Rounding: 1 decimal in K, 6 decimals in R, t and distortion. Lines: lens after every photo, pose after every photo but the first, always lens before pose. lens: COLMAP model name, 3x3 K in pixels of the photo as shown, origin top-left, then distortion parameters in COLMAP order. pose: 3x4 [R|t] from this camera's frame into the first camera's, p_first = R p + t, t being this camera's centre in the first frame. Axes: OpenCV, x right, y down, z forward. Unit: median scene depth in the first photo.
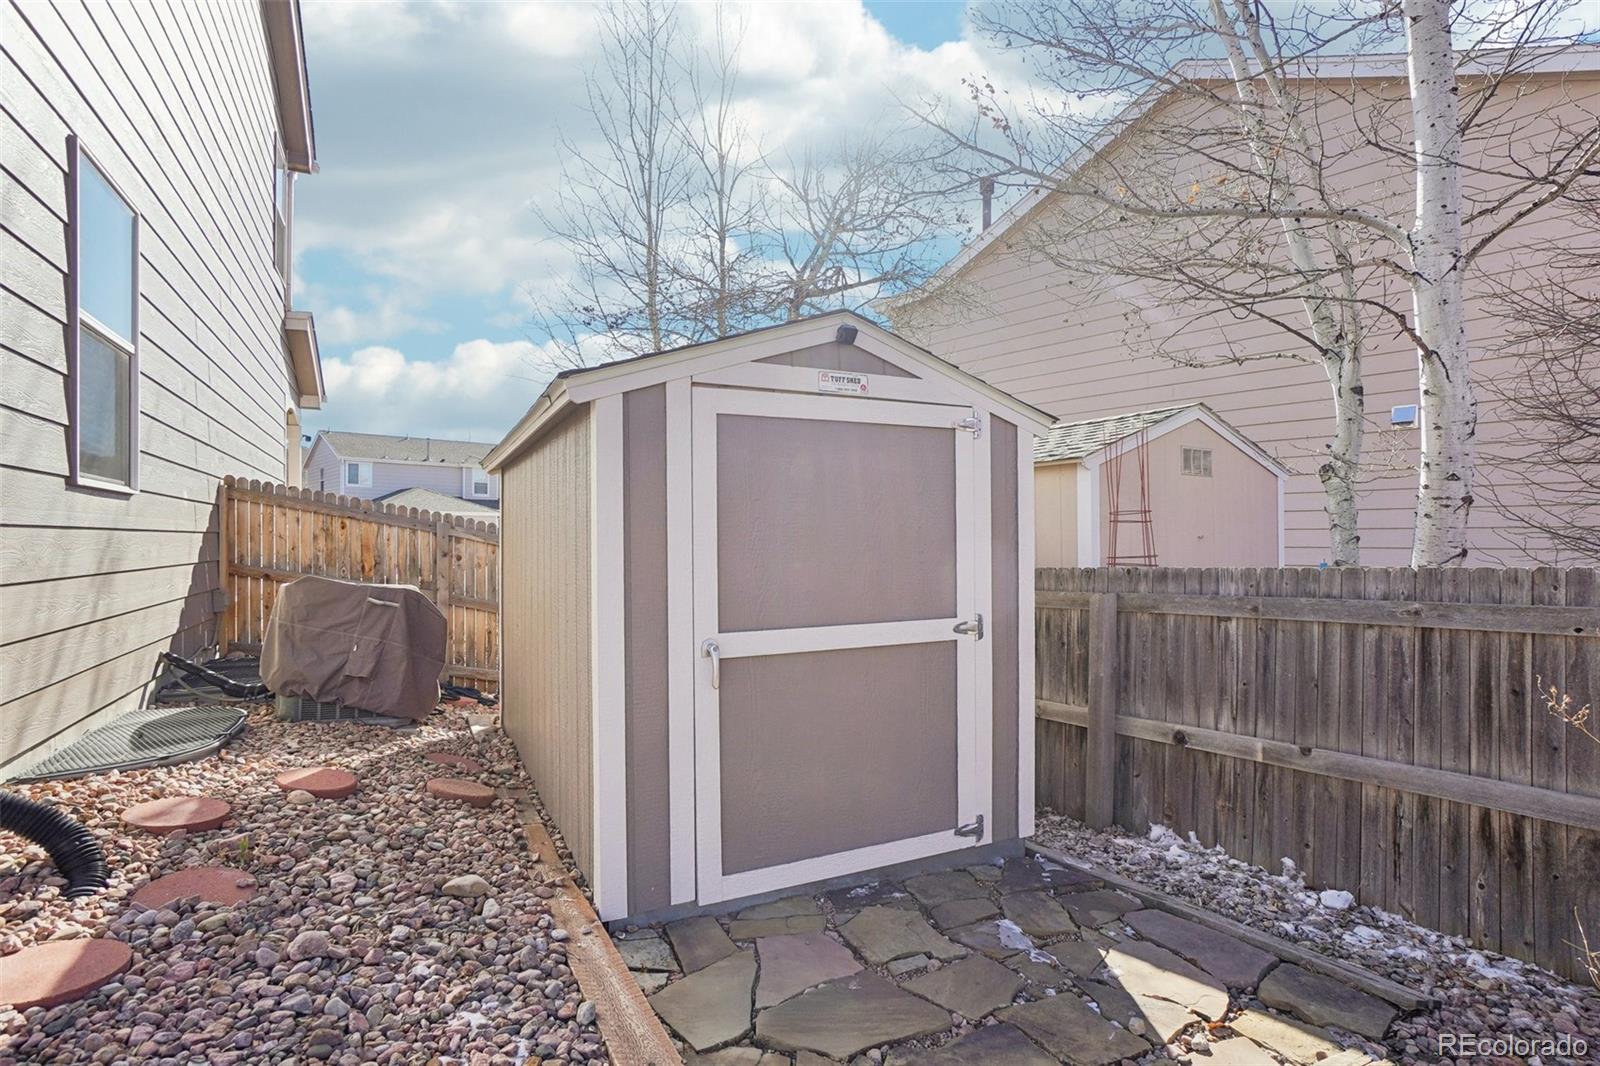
lens RADIAL K [[822.8, 0, 798.0], [0, 822.8, 538.0], [0, 0, 1]] dist [-0.026932, 0.007877]
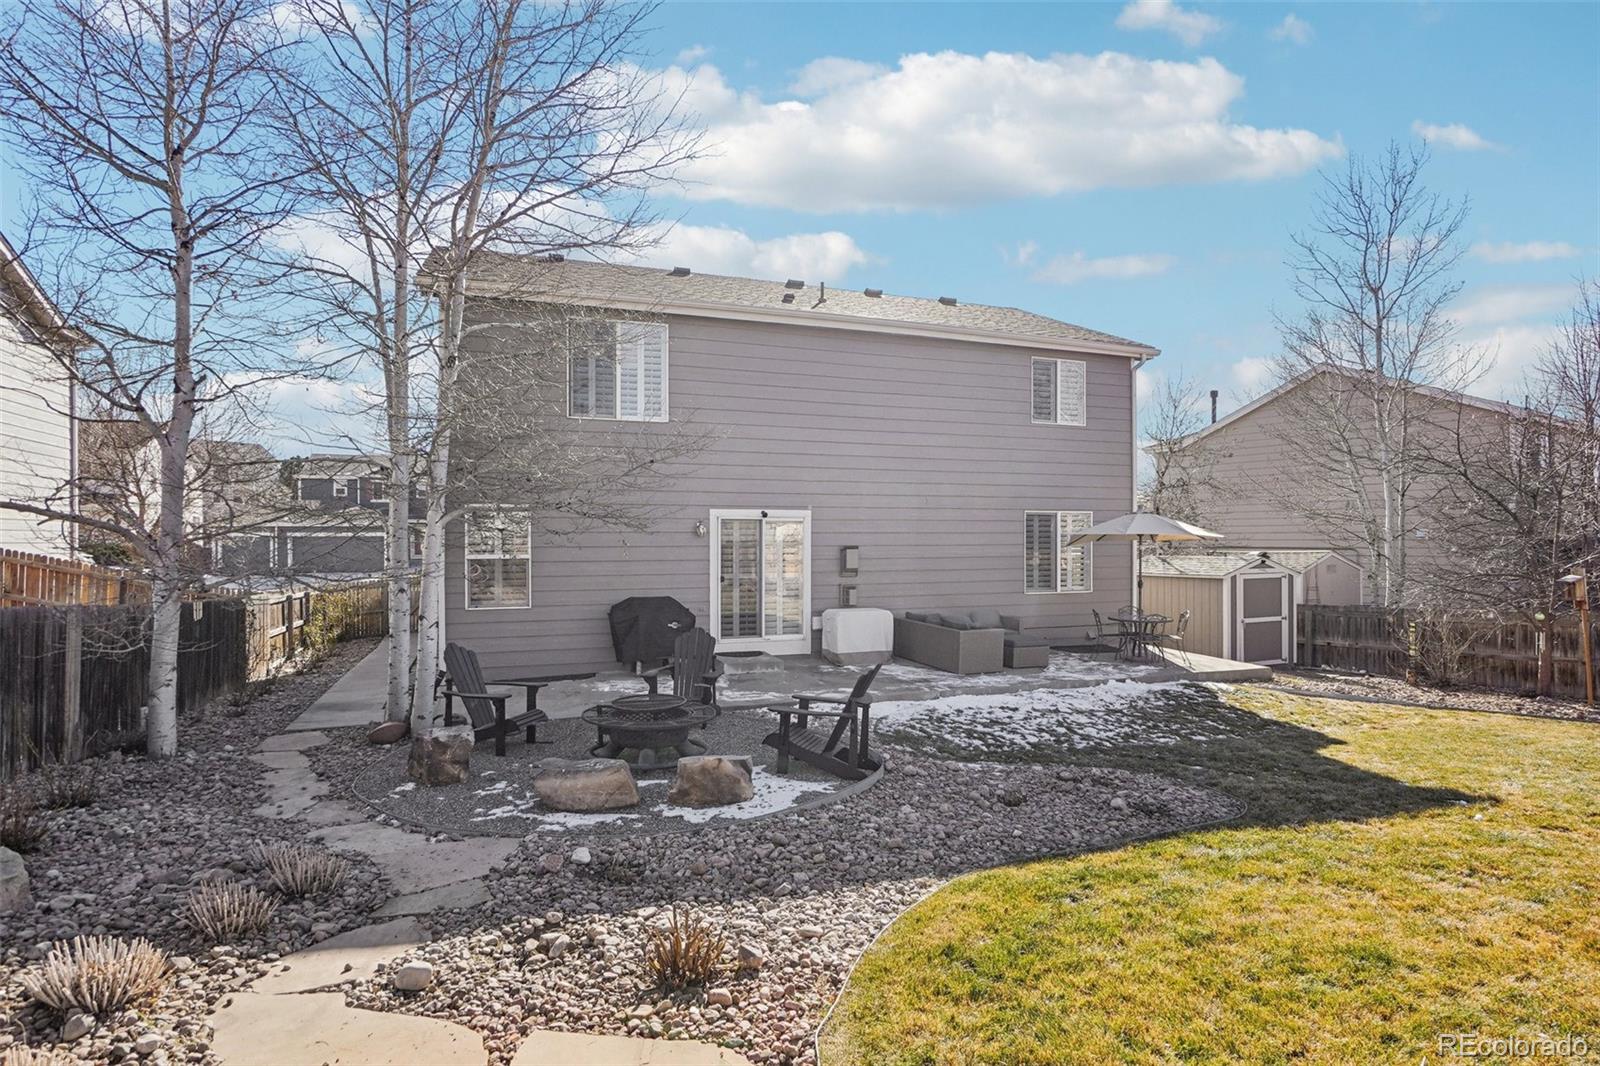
lens RADIAL K [[822.8, 0, 801.8], [0, 822.8, 530.2], [0, 0, 1]] dist [-0.026932, 0.007877]
pose [[0.995289, -0.002155, -0.096928, -2.141451], [0.001730, 0.999989, -0.004467, -0.391288], [0.096937, 0.004278, 0.995281, -4.040260]]
